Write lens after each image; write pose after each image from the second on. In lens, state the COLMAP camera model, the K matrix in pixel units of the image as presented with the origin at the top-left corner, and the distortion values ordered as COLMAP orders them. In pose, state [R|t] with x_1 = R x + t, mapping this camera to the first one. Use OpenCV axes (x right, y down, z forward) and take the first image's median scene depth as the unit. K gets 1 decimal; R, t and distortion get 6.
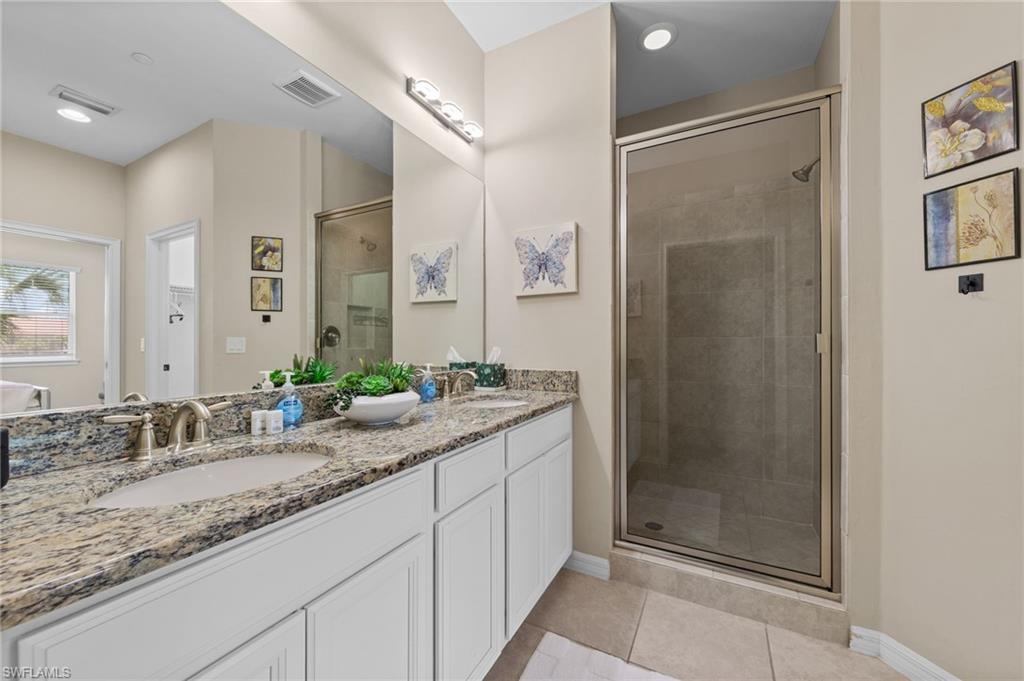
lens RADIAL K [[386.5, 0, 511.1], [0, 386.5, 343.6], [0, 0, 1]] dist [0.001851, 0.000252]
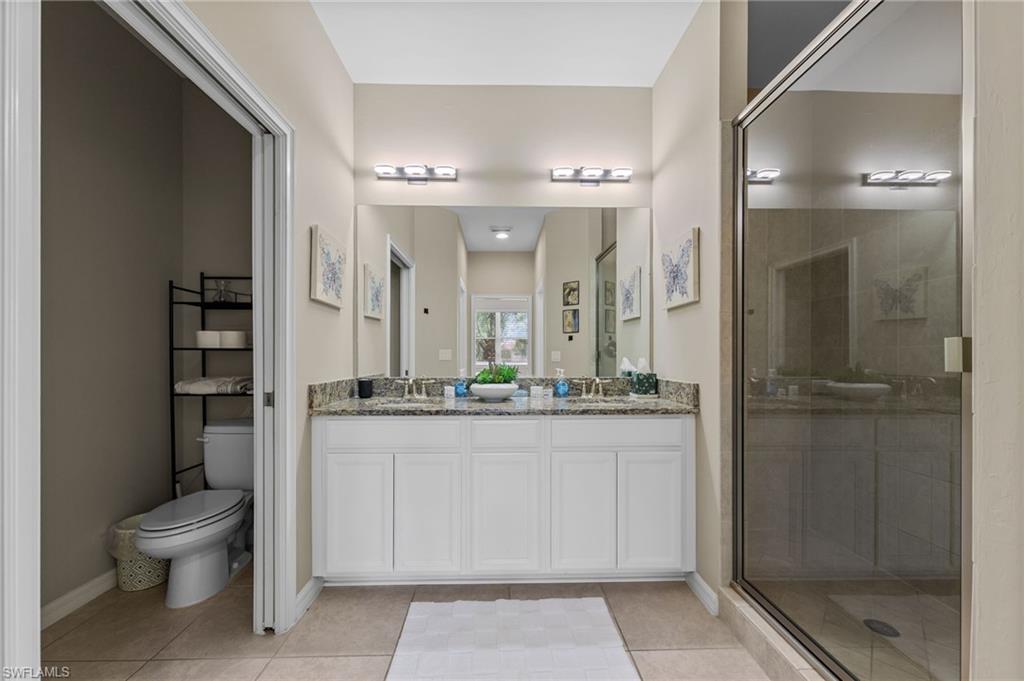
lens RADIAL K [[381.0, 0, 509.7], [0, 381.0, 355.0], [0, 0, 1]] dist [0.001422, 0.000018]
pose [[0.498723, -0.000876, -0.866761, 0.694796], [-0.000761, 0.999999, -0.001449, 0.001573], [0.866761, 0.001383, 0.498721, 0.123596]]
